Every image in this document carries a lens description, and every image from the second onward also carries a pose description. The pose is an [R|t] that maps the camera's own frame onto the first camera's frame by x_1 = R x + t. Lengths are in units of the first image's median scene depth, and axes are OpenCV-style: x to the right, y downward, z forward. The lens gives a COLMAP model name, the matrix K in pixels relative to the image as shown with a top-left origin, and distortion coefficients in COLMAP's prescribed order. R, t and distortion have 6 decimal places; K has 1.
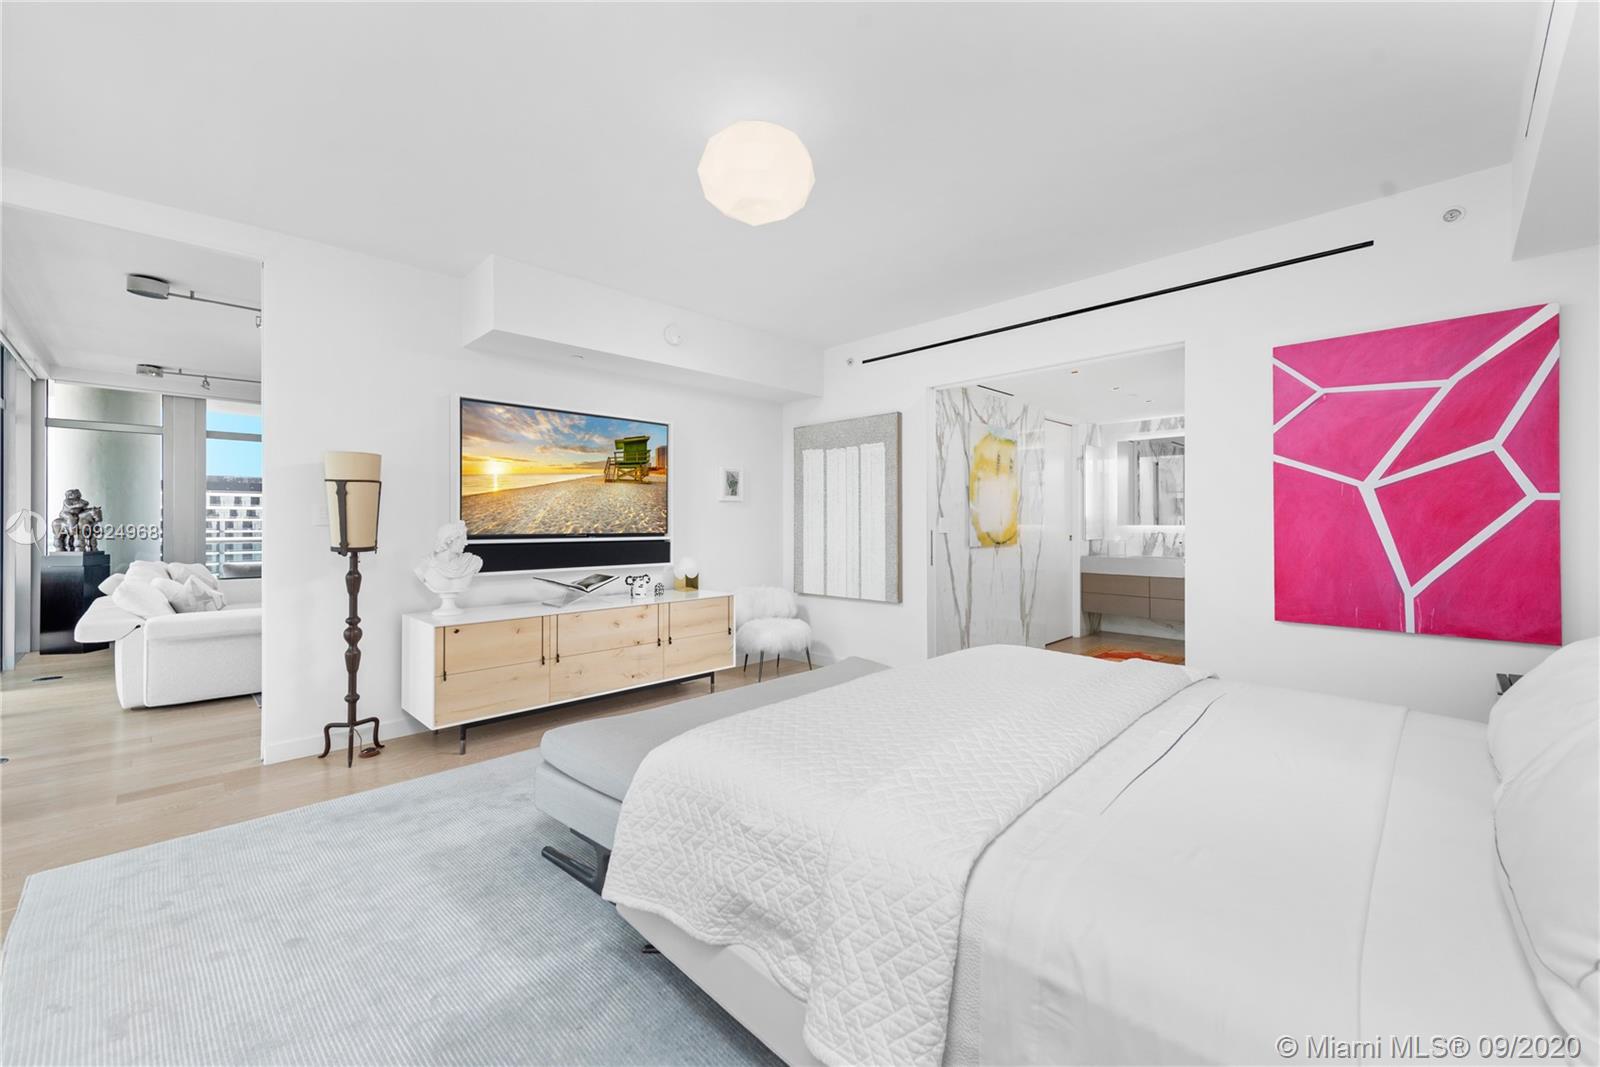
lens RADIAL K [[634.1, 0, 794.1], [0, 634.1, 526.2], [0, 0, 1]] dist [0.022267, -0.008886]
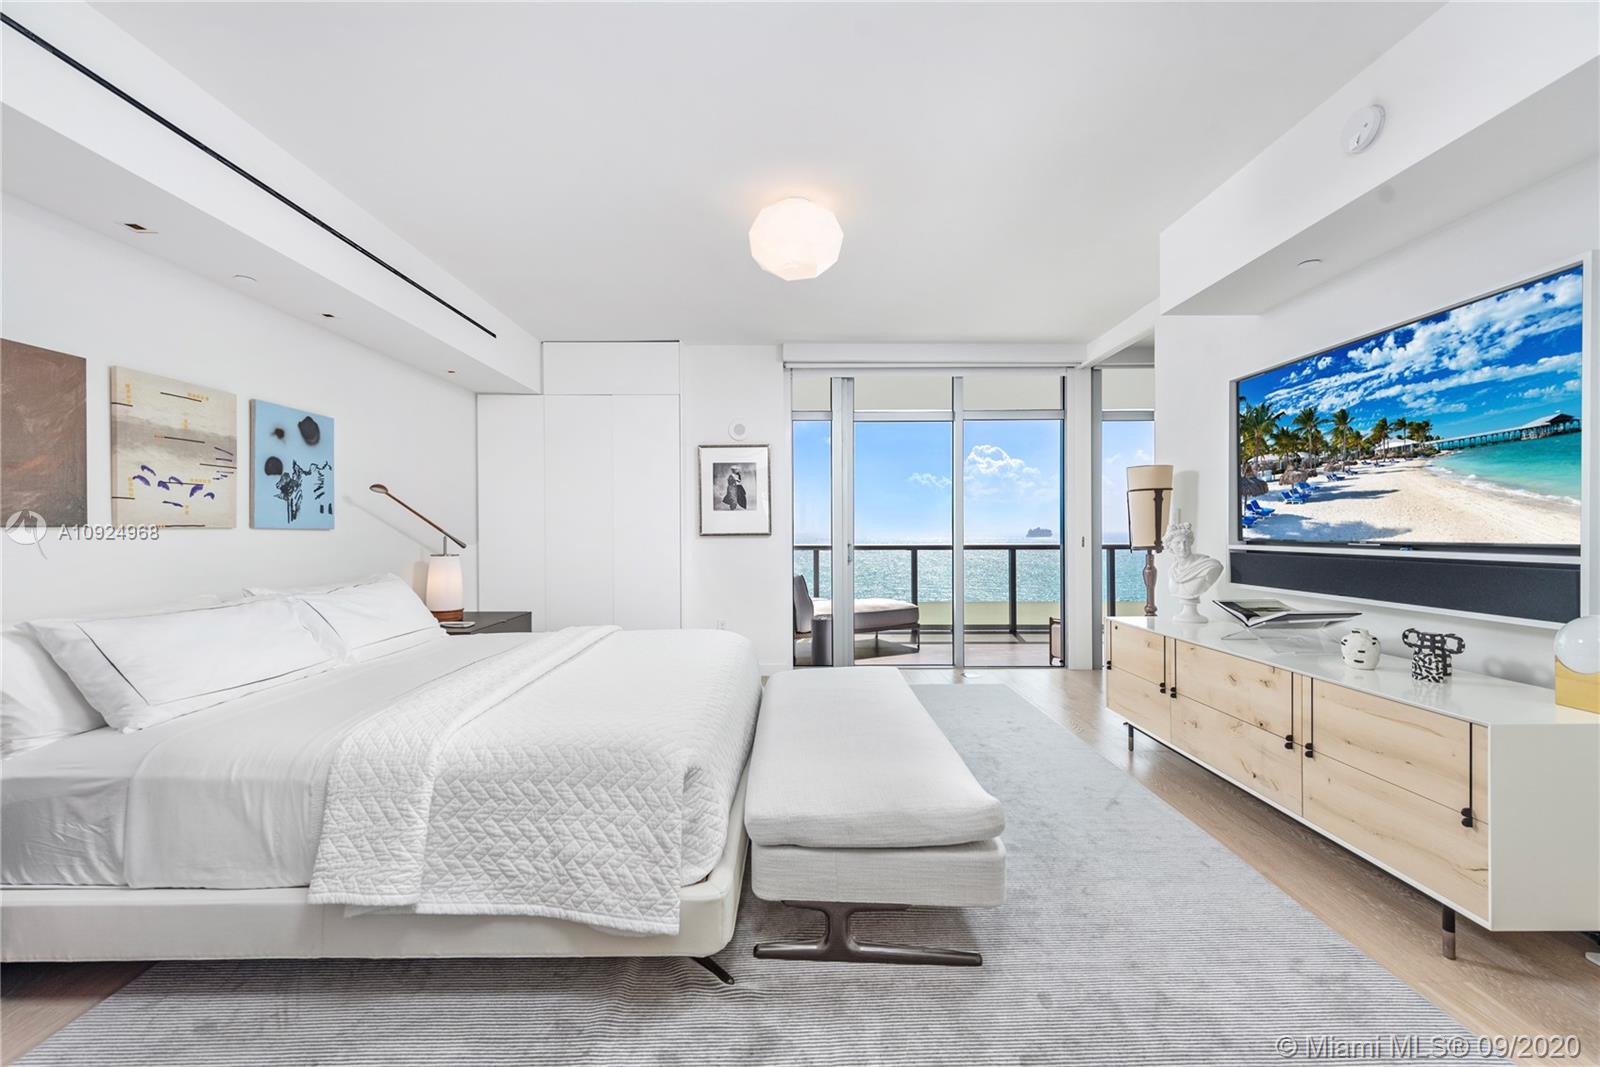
lens RADIAL K [[634.1, 0, 794.1], [0, 634.1, 526.2], [0, 0, 1]] dist [0.022267, -0.008886]
pose [[-0.698929, 0.002202, -0.715187, 0.505204], [0.003018, 0.999995, 0.000130, -0.004318], [0.715184, -0.002068, -0.698933, 1.140092]]
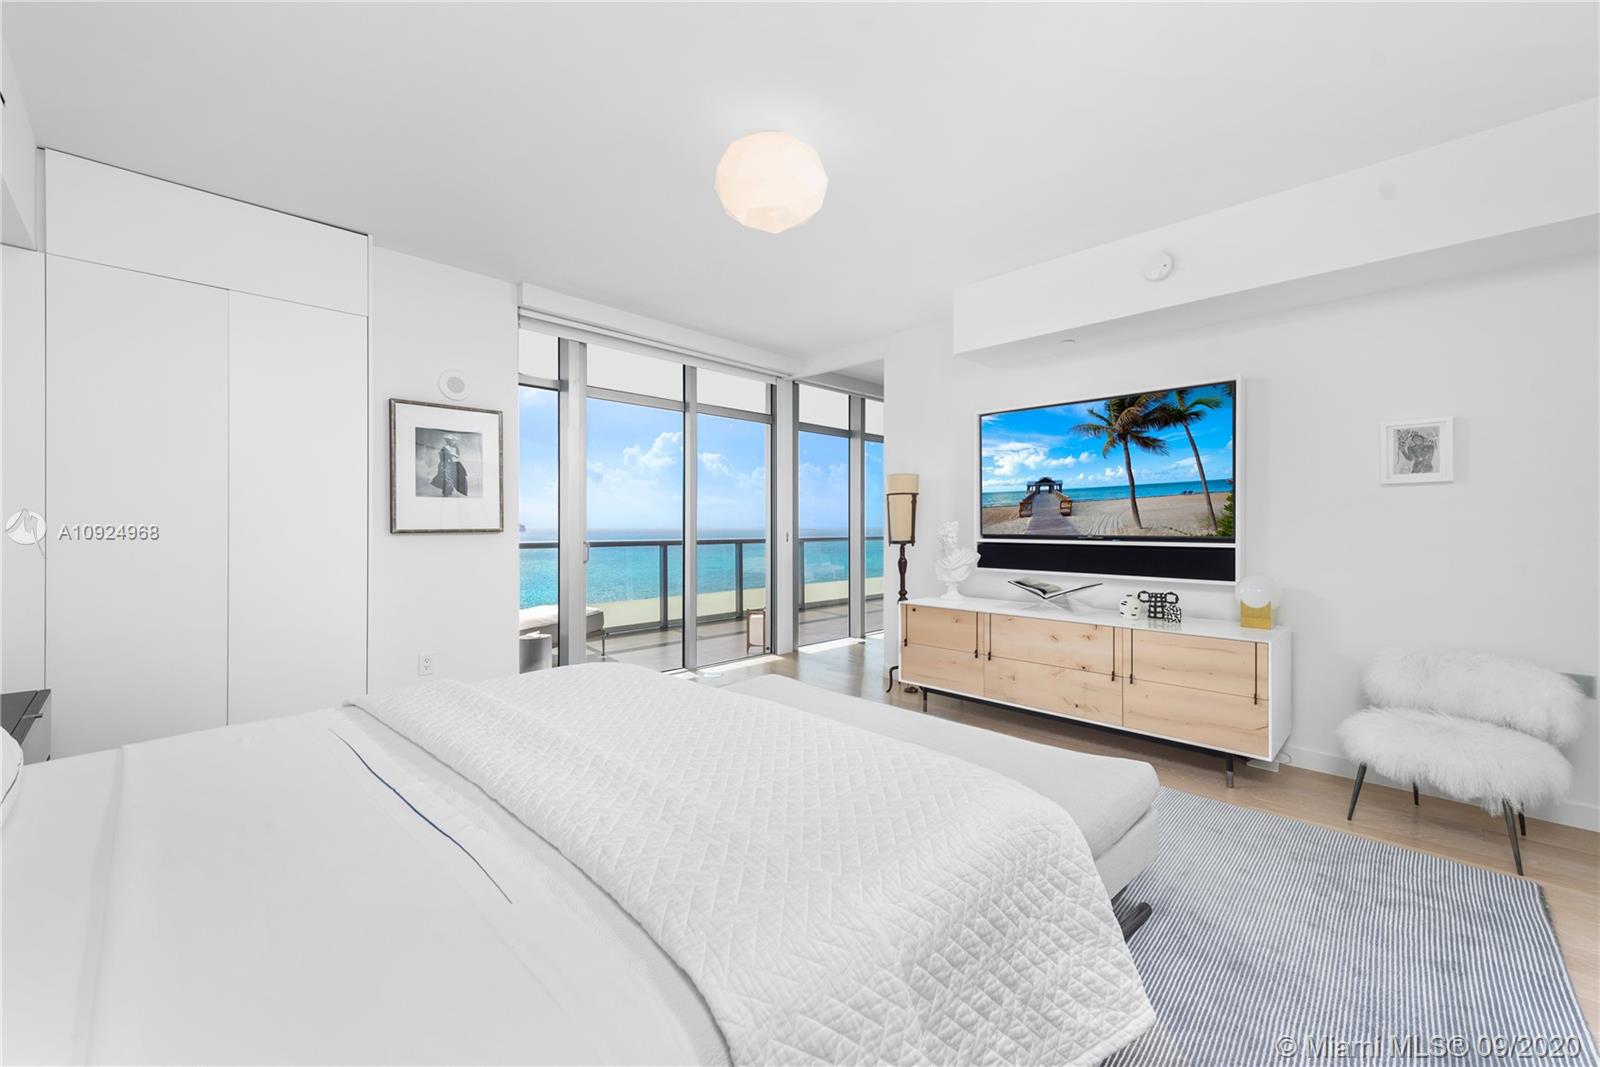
lens RADIAL K [[634.1, 0, 794.1], [0, 634.1, 526.2], [0, 0, 1]] dist [0.022267, -0.008886]
pose [[0.006937, 0.004464, -0.999966, 0.598177], [-0.006919, 0.999966, 0.004416, -0.002192], [0.999952, 0.006888, 0.006968, 0.634039]]
